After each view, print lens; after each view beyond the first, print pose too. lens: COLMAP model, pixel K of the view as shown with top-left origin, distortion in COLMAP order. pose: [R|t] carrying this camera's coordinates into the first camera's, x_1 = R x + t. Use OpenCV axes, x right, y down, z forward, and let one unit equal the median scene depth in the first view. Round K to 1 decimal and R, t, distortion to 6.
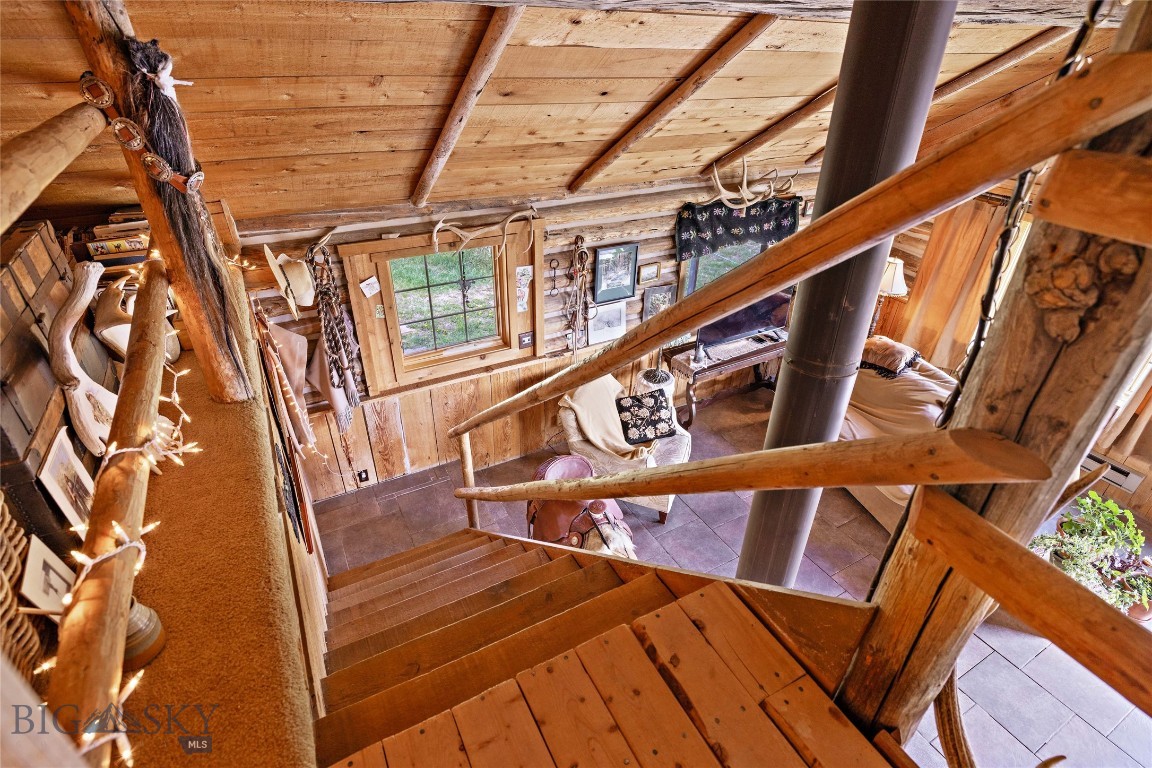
lens RADIAL K [[576.6, 0, 576.0], [0, 576.6, 384.0], [0, 0, 1]] dist [0.000042, -0.000003]
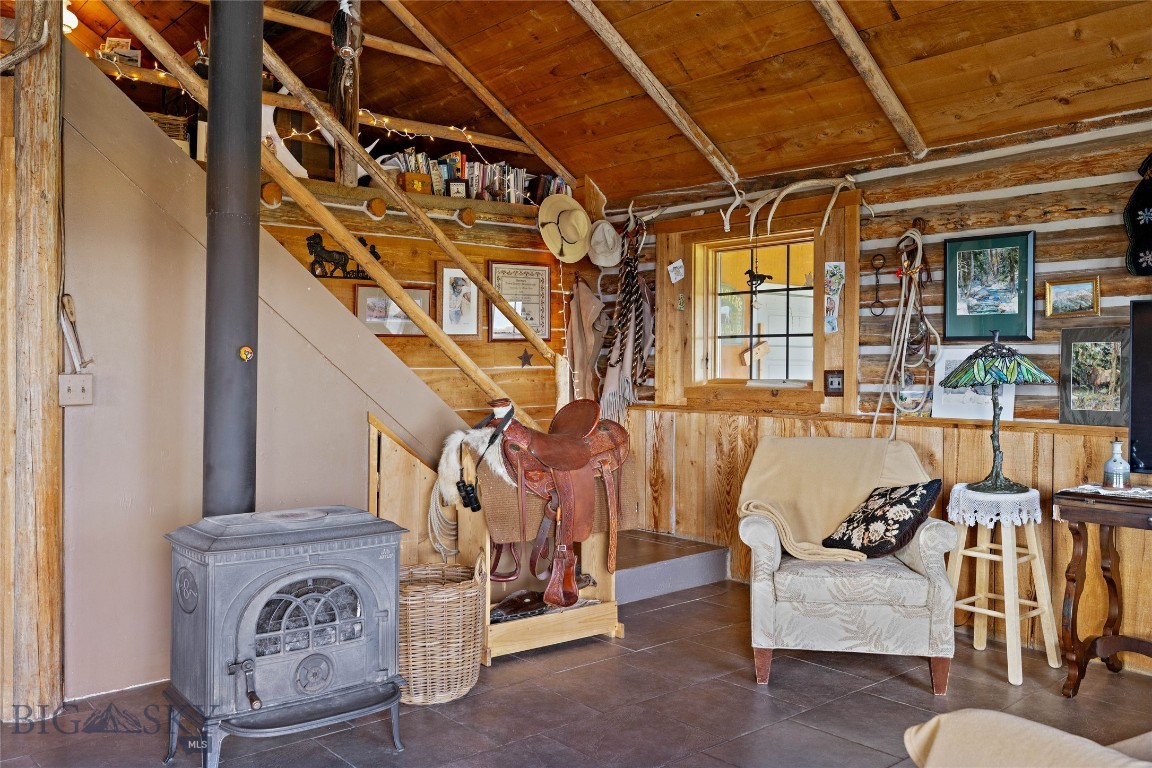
lens RADIAL K [[965.4, 0, 576.0], [0, 965.4, 384.0], [0, 0, 1]] dist [-0.000207, -0.000236]
pose [[0.203349, -0.002923, -0.979102, 1.001886], [-0.509633, 0.853537, -0.108394, 0.207966], [0.836016, 0.521025, 0.172076, 0.639657]]
